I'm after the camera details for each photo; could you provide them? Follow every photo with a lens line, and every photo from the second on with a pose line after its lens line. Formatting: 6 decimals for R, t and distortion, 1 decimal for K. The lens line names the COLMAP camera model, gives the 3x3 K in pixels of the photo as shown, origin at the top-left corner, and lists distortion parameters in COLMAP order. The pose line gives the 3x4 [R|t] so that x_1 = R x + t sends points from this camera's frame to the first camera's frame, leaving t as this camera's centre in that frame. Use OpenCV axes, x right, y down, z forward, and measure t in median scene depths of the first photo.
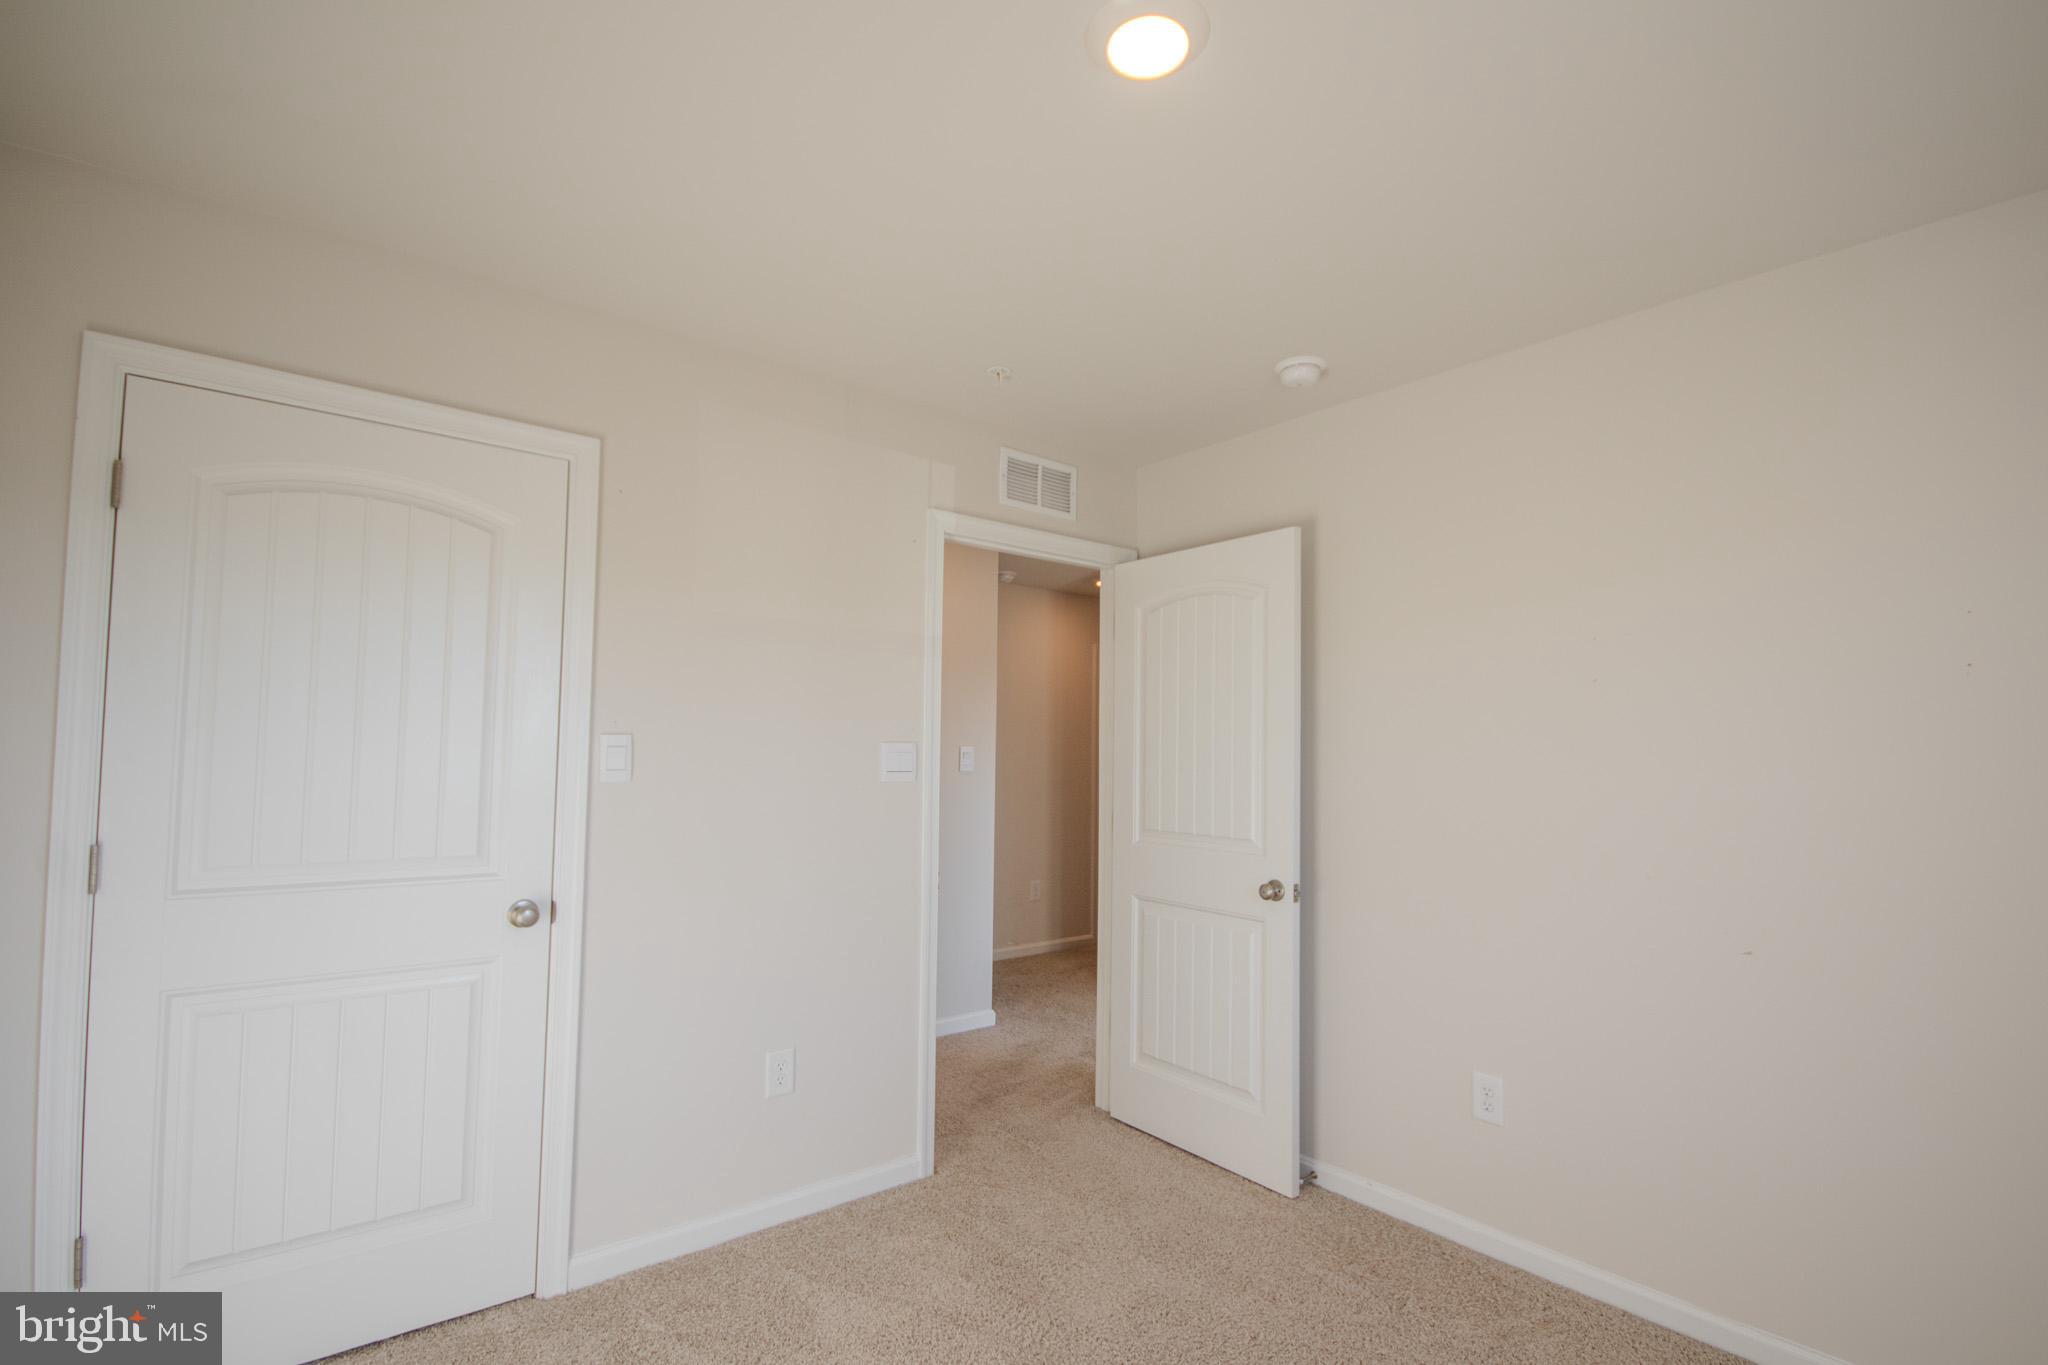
lens RADIAL K [[958.0, 0, 1031.2], [0, 958.0, 713.2], [0, 0, 1]] dist [-0.001880, -0.000146]
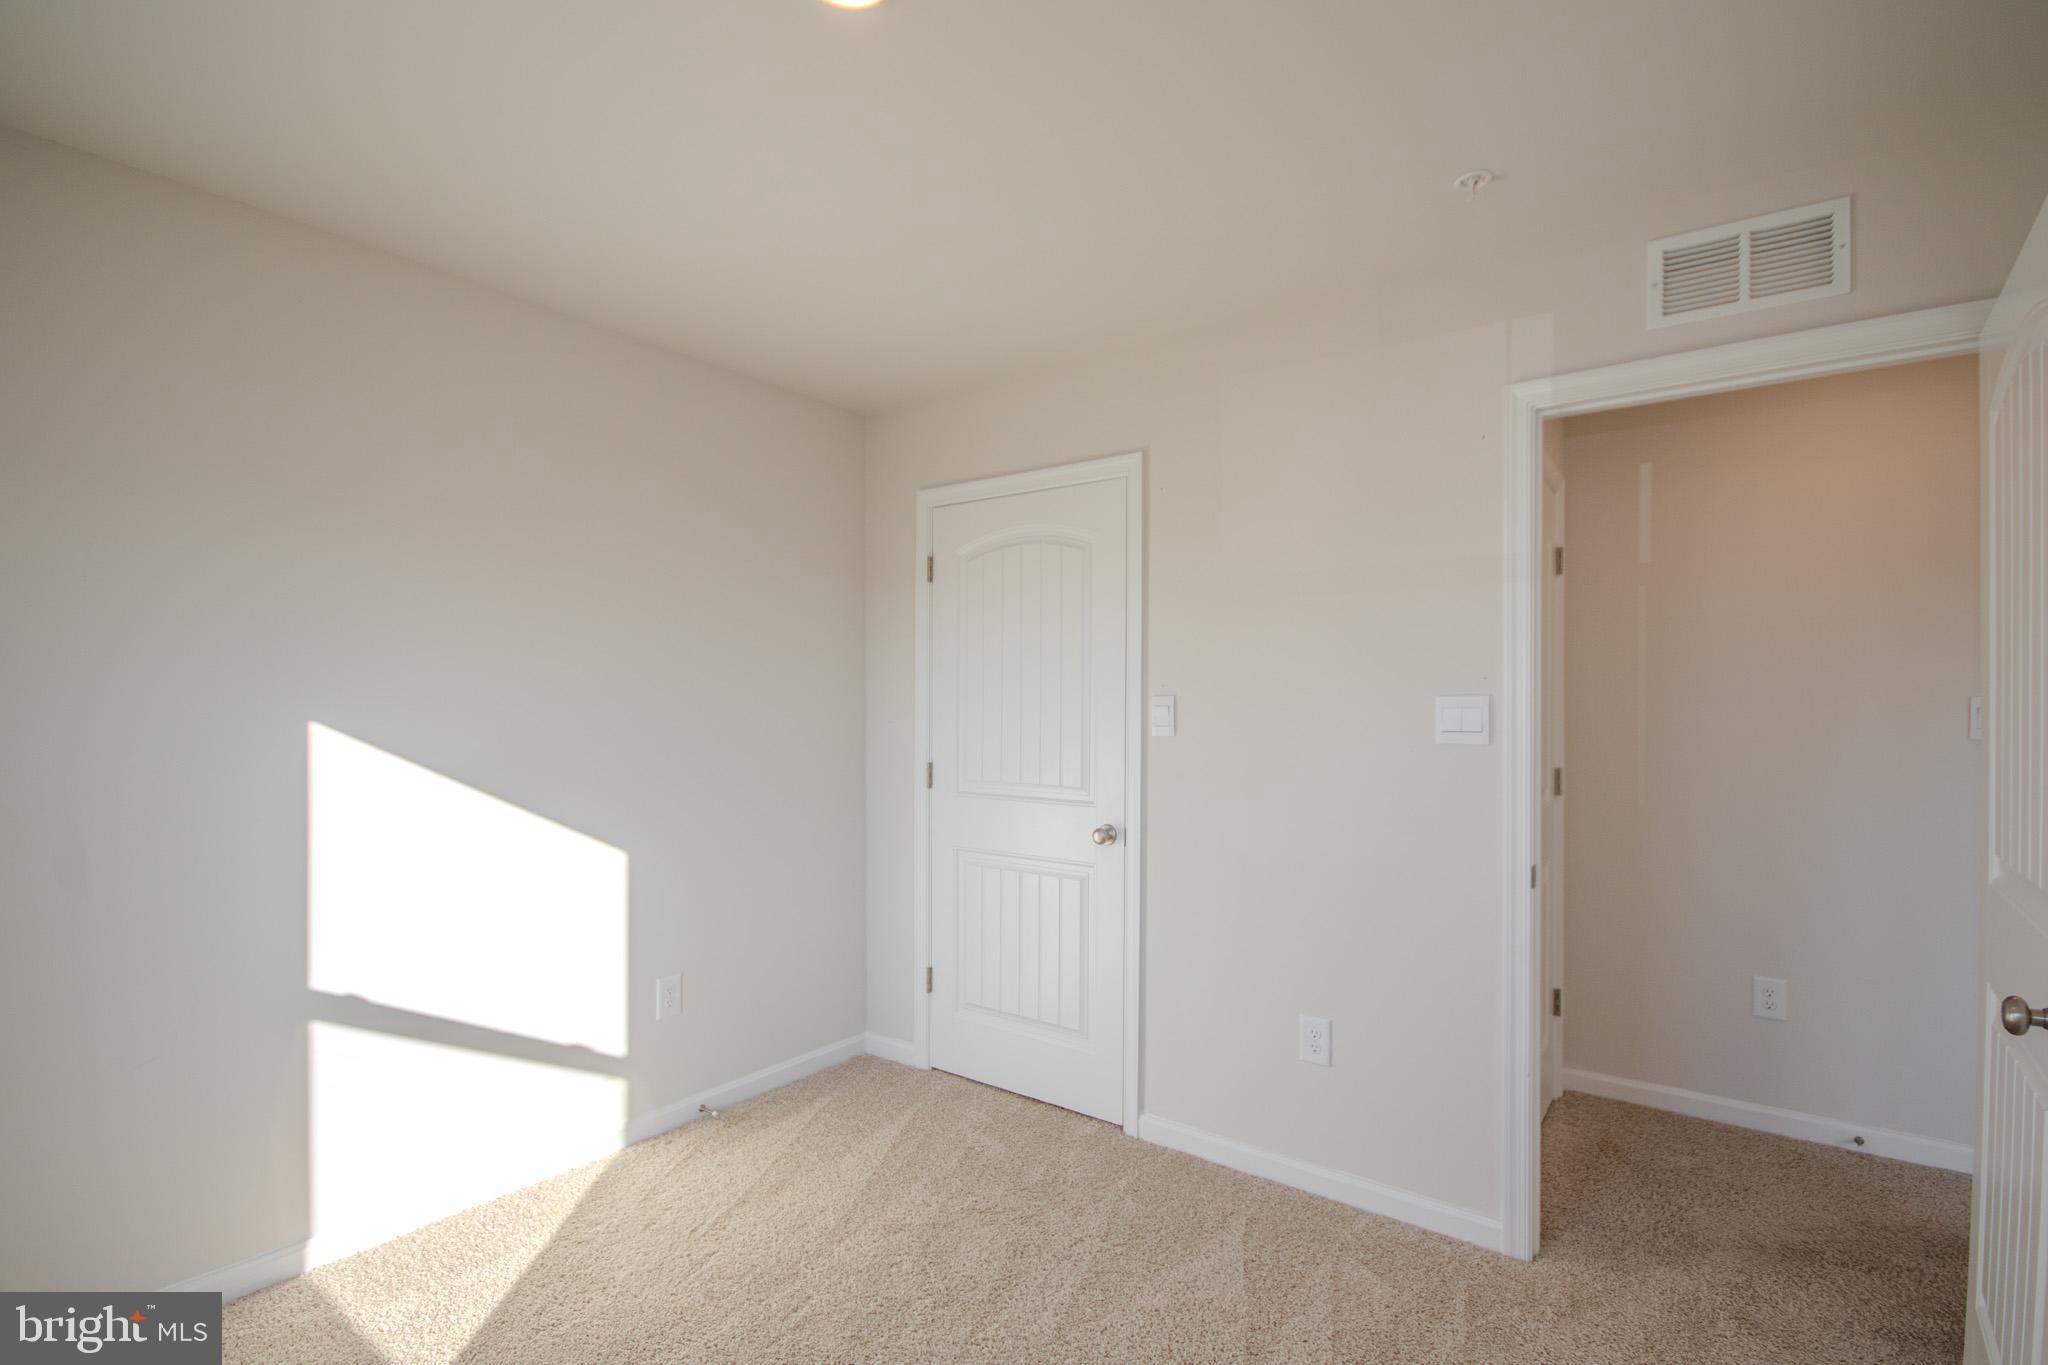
lens RADIAL K [[958.0, 0, 1031.2], [0, 958.0, 713.2], [0, 0, 1]] dist [-0.001880, -0.000146]
pose [[0.233565, -0.007768, -0.972310, 0.672087], [0.042954, 0.999074, 0.002336, 0.033488], [0.971392, -0.042310, 0.233683, 0.557037]]
